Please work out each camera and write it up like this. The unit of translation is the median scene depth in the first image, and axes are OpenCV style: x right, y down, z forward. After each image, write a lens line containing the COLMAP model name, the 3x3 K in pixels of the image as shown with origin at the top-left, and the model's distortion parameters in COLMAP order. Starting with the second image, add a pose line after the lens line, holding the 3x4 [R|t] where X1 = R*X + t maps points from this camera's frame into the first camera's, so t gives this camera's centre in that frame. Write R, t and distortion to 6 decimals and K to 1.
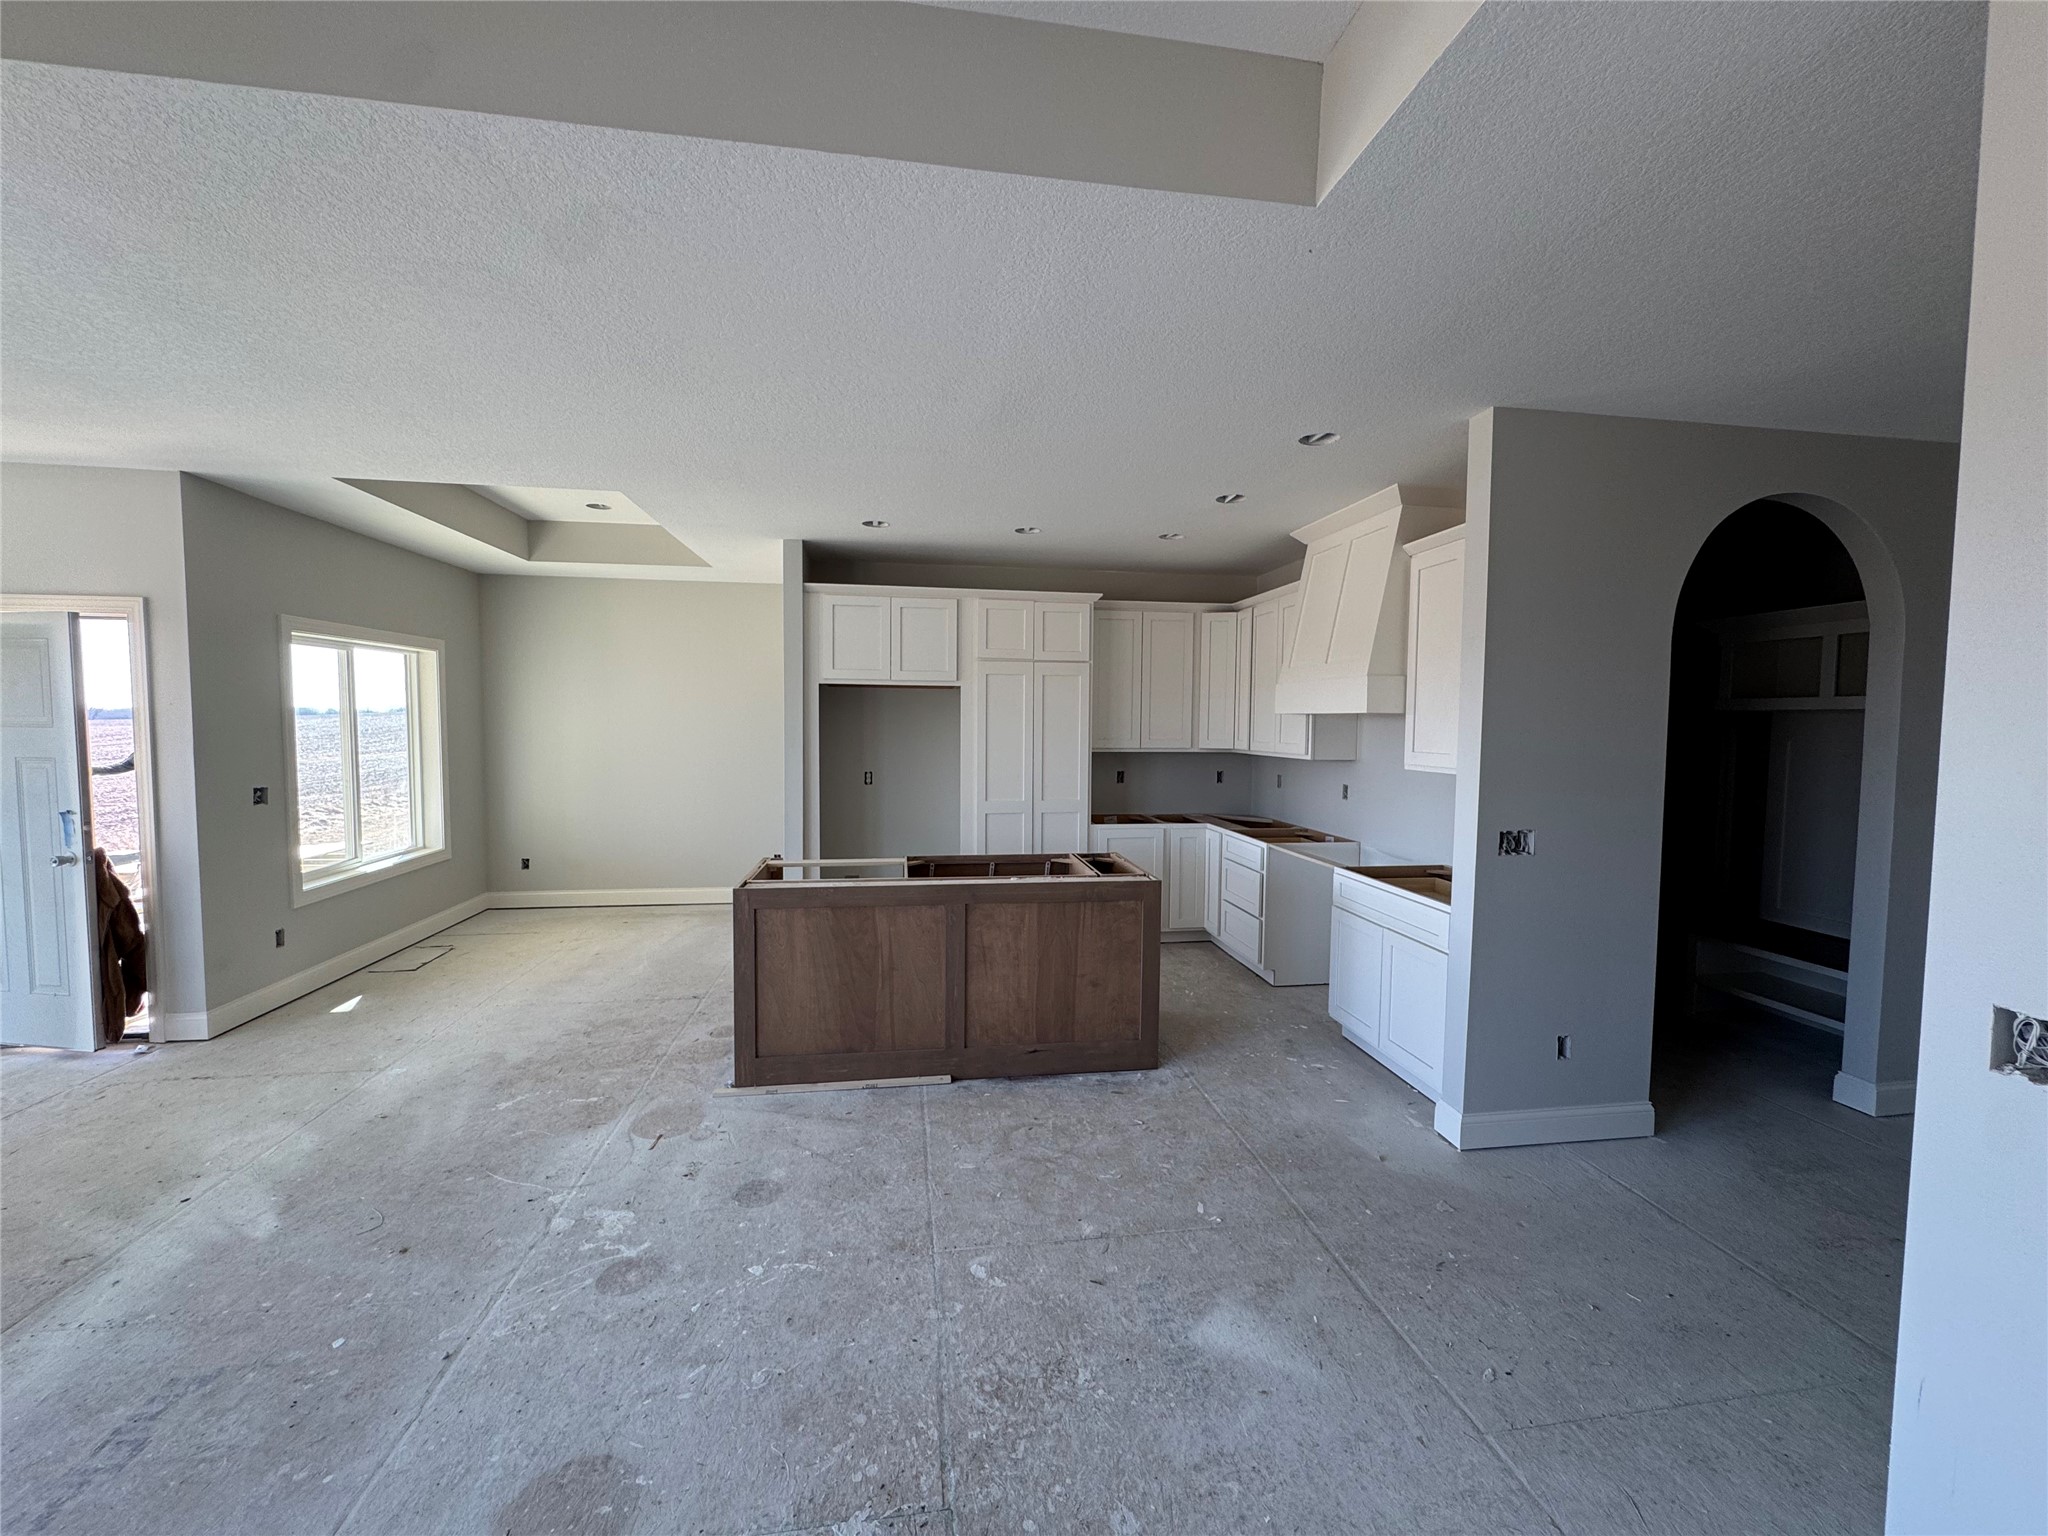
lens RADIAL K [[820.0, 0, 1022.9], [0, 820.0, 763.4], [0, 0, 1]] dist [-0.002857, 0.000027]
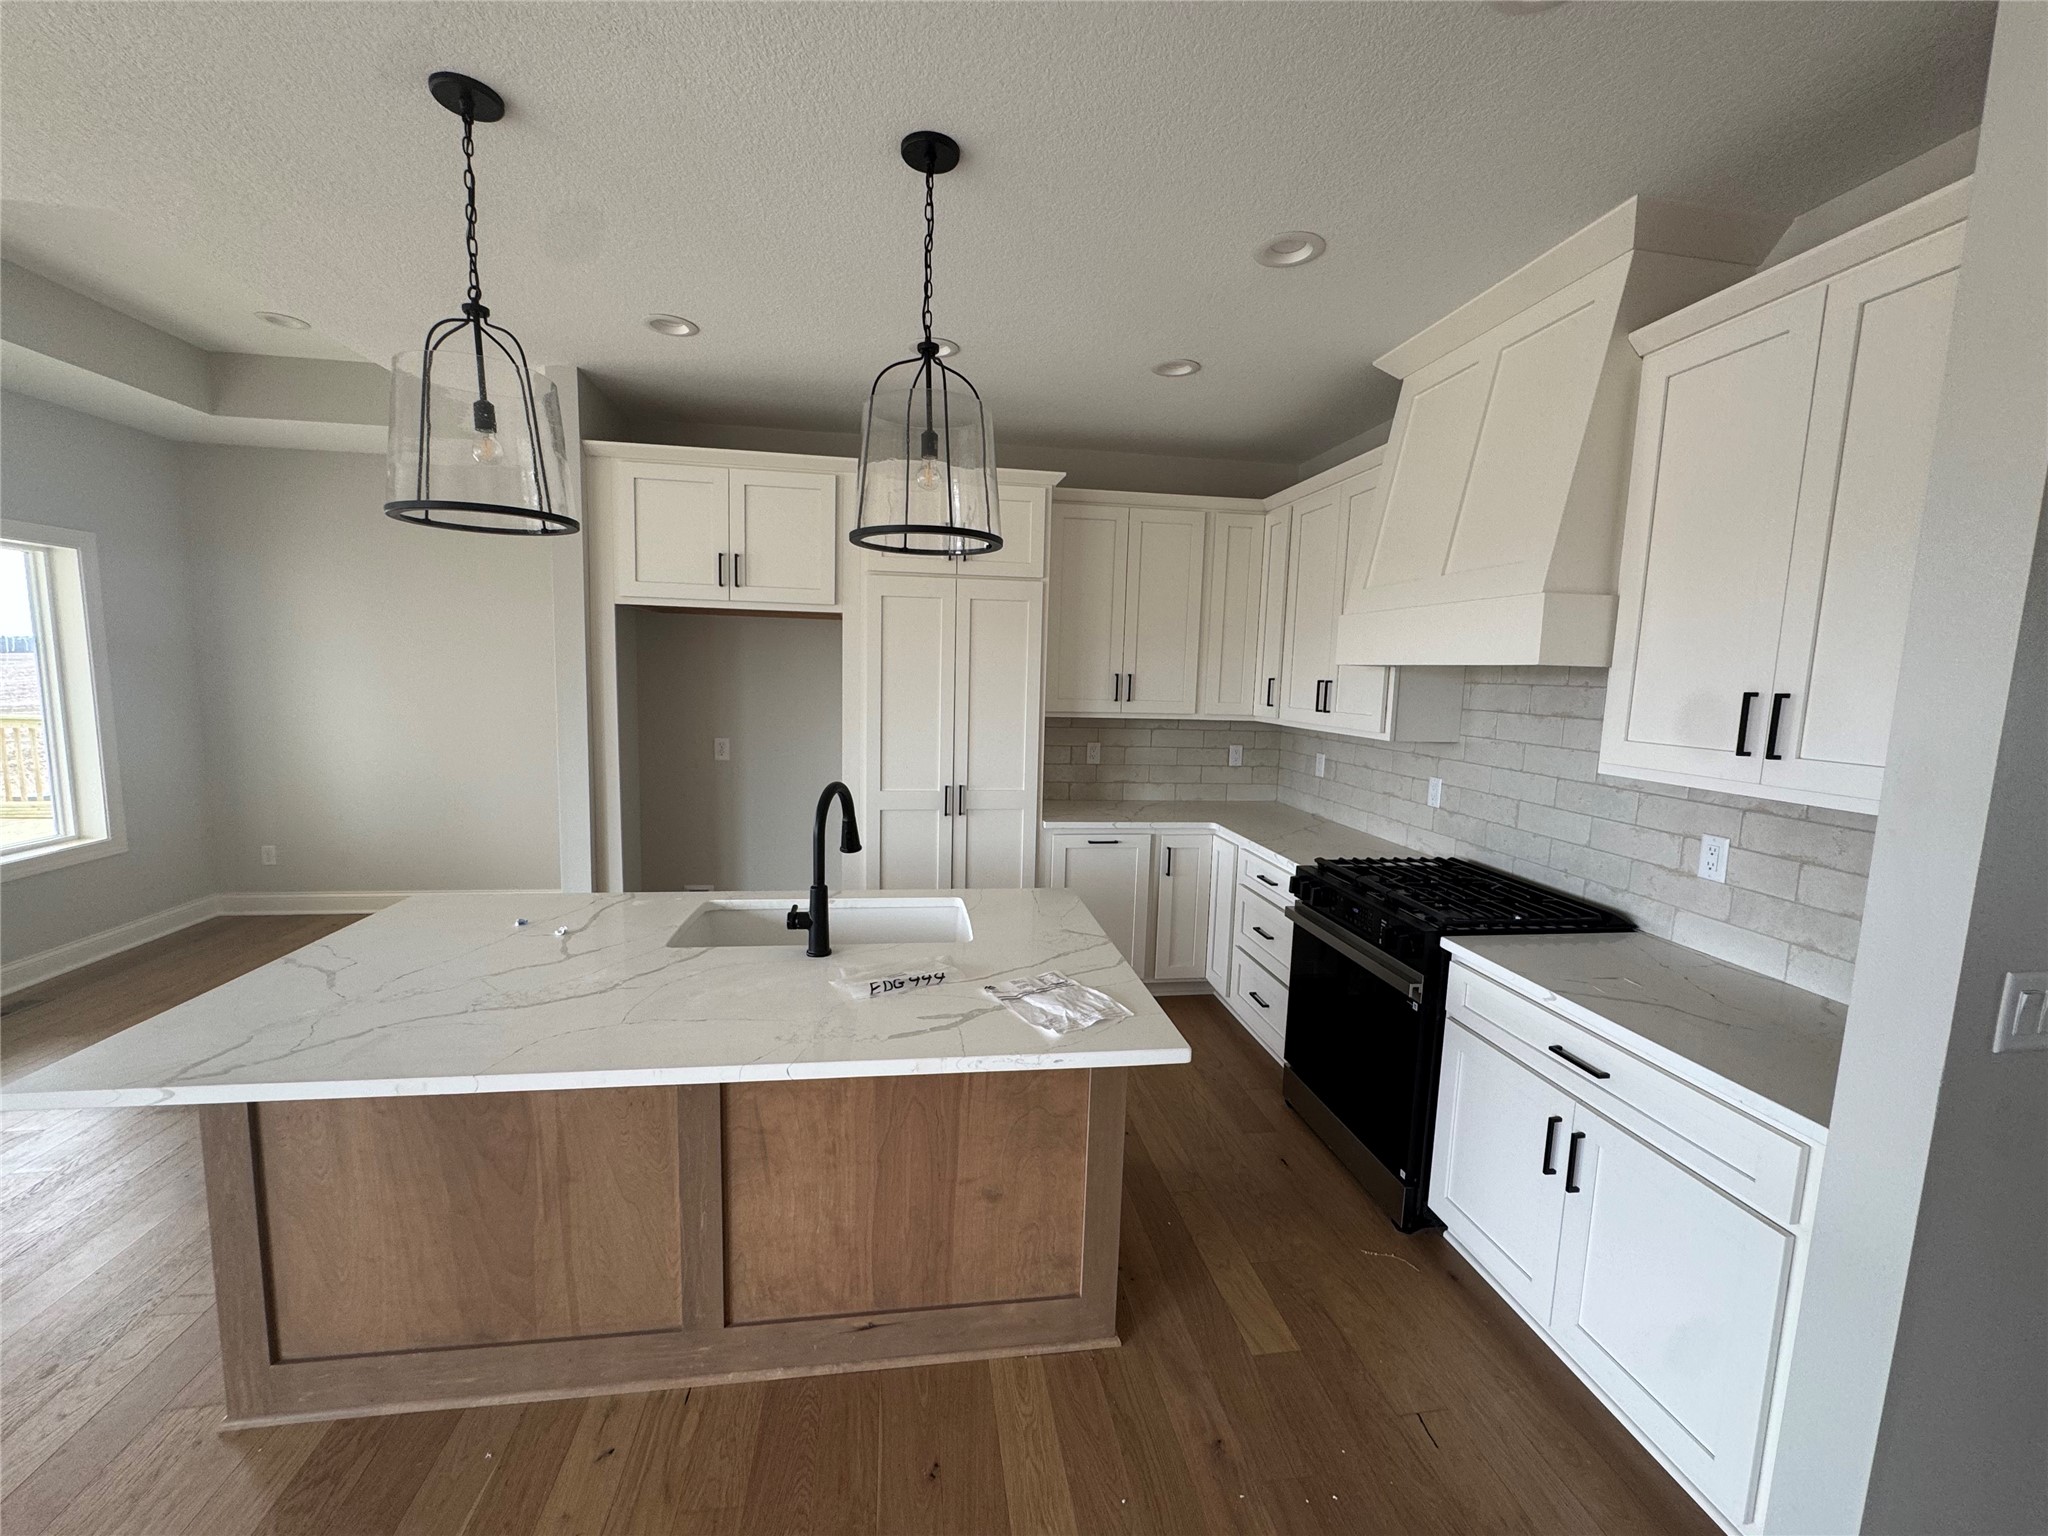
lens RADIAL K [[814.0, 0, 1017.5], [0, 814.0, 766.3], [0, 0, 1]] dist [0.002371, 0.000038]
pose [[0.999823, 0.018488, -0.003560, 0.100721], [-0.018213, 0.997663, 0.065851, -0.027590], [0.004769, -0.065775, 0.997823, 0.522485]]
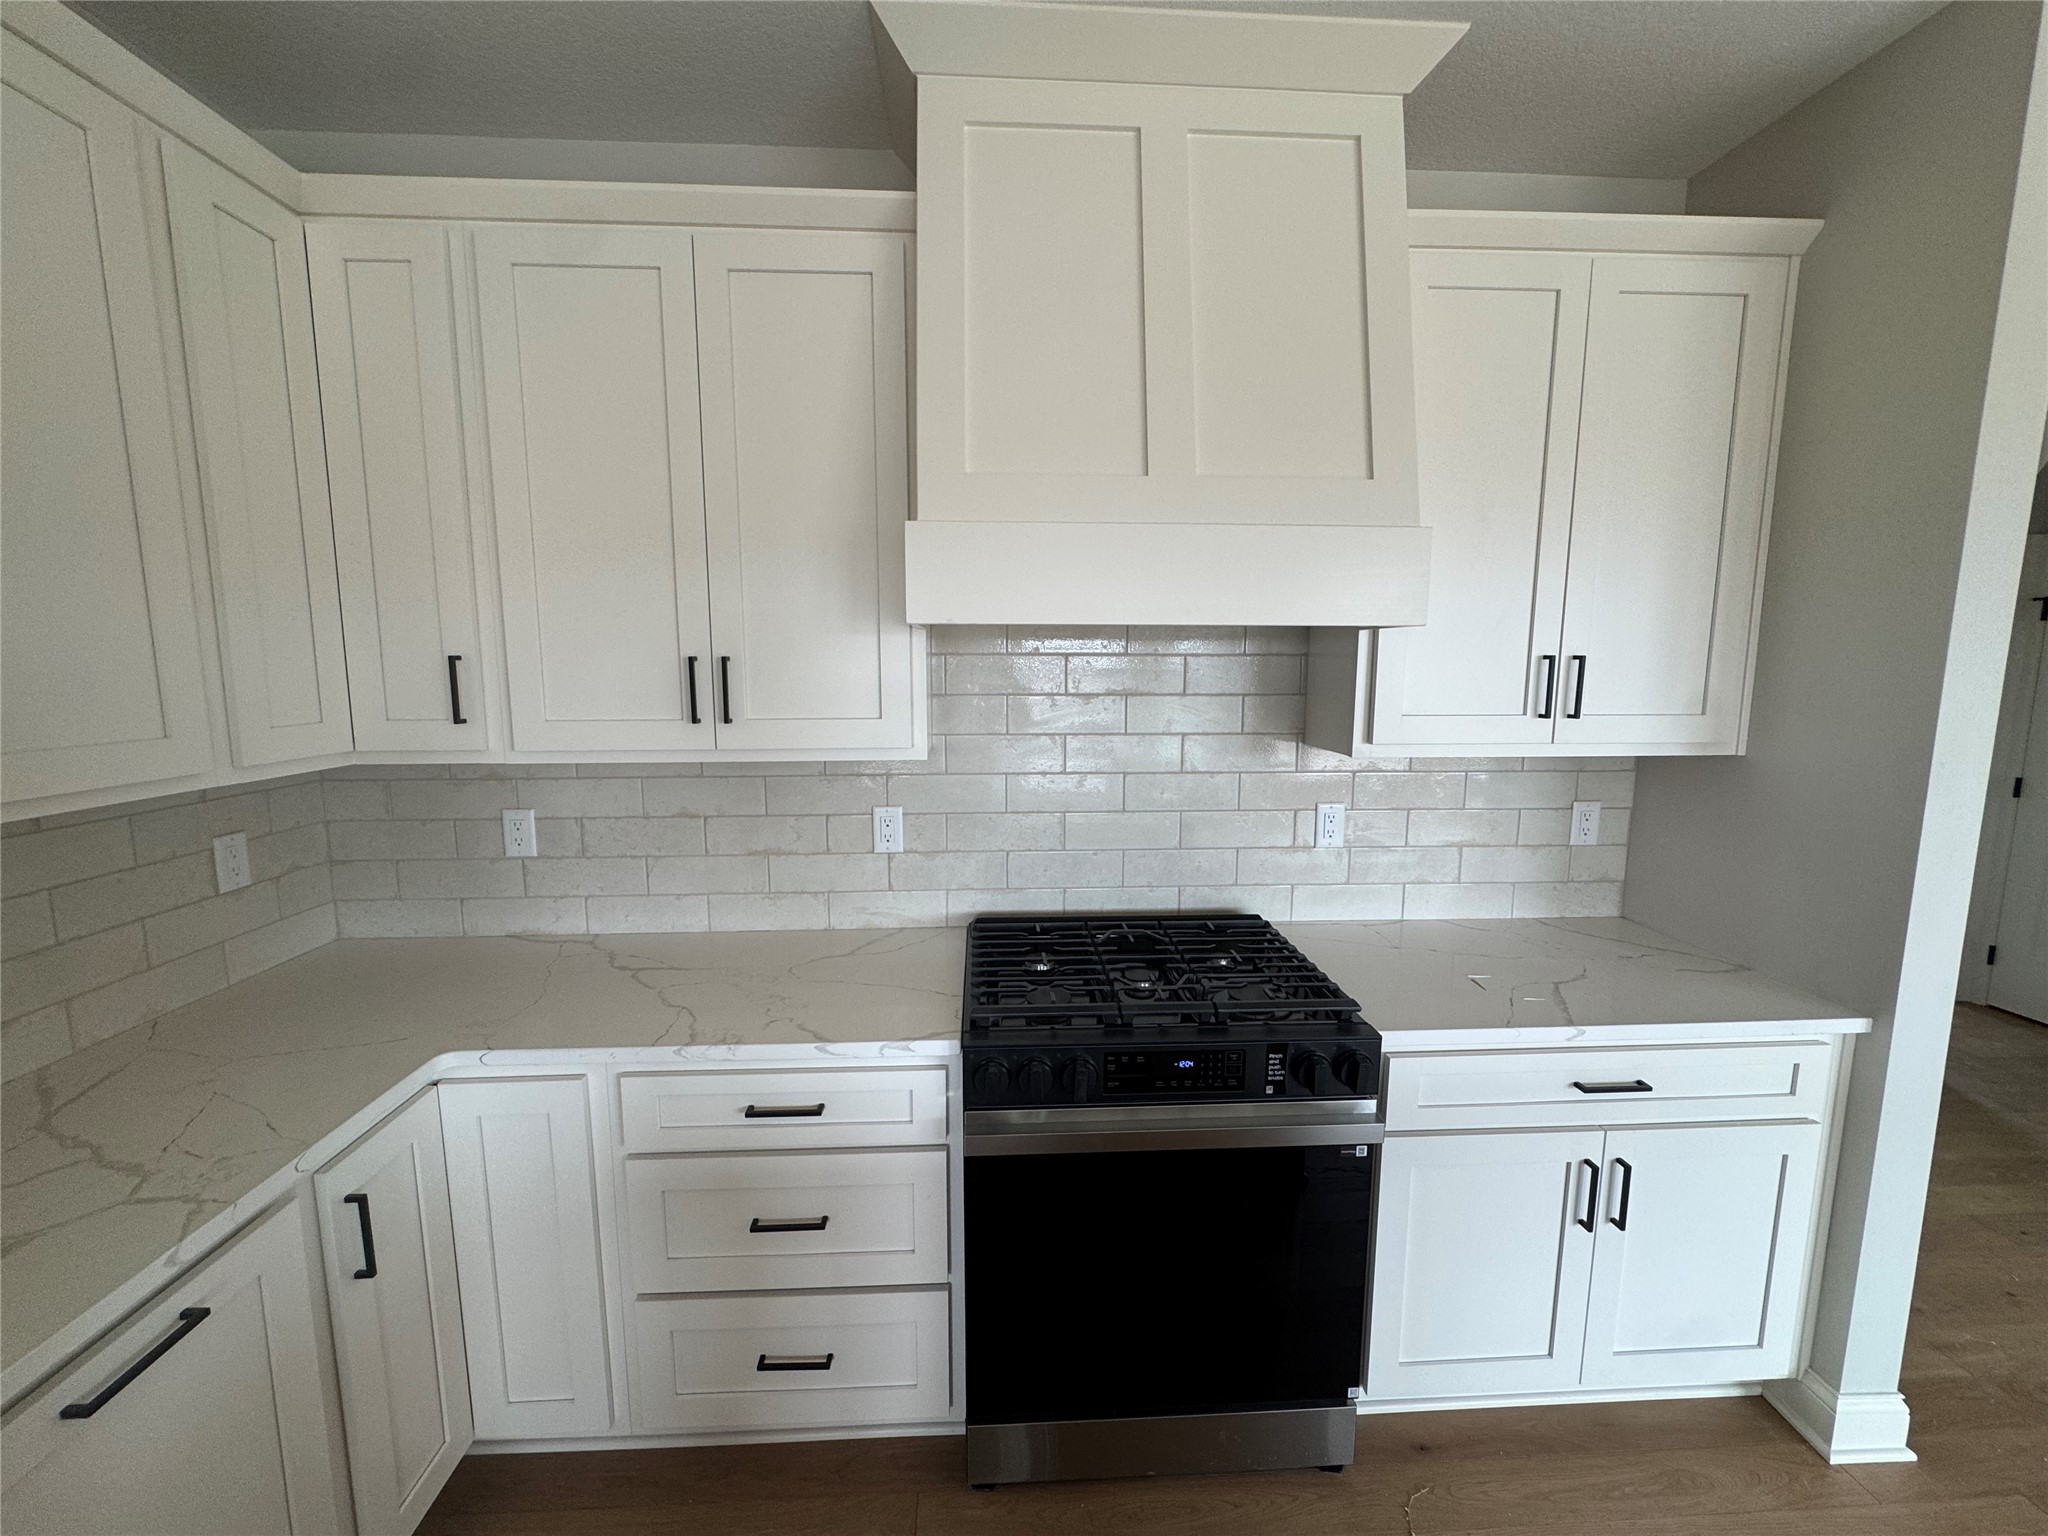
lens RADIAL K [[862.3, 0, 1024.0], [0, 862.3, 768.0], [0, 0, 1]] dist [-0.000652, -0.000008]
pose [[0.096240, -0.142474, 0.985109, 0.014628], [0.055254, 0.988941, 0.137630, -0.058078], [-0.993823, 0.041185, 0.103048, 1.125579]]
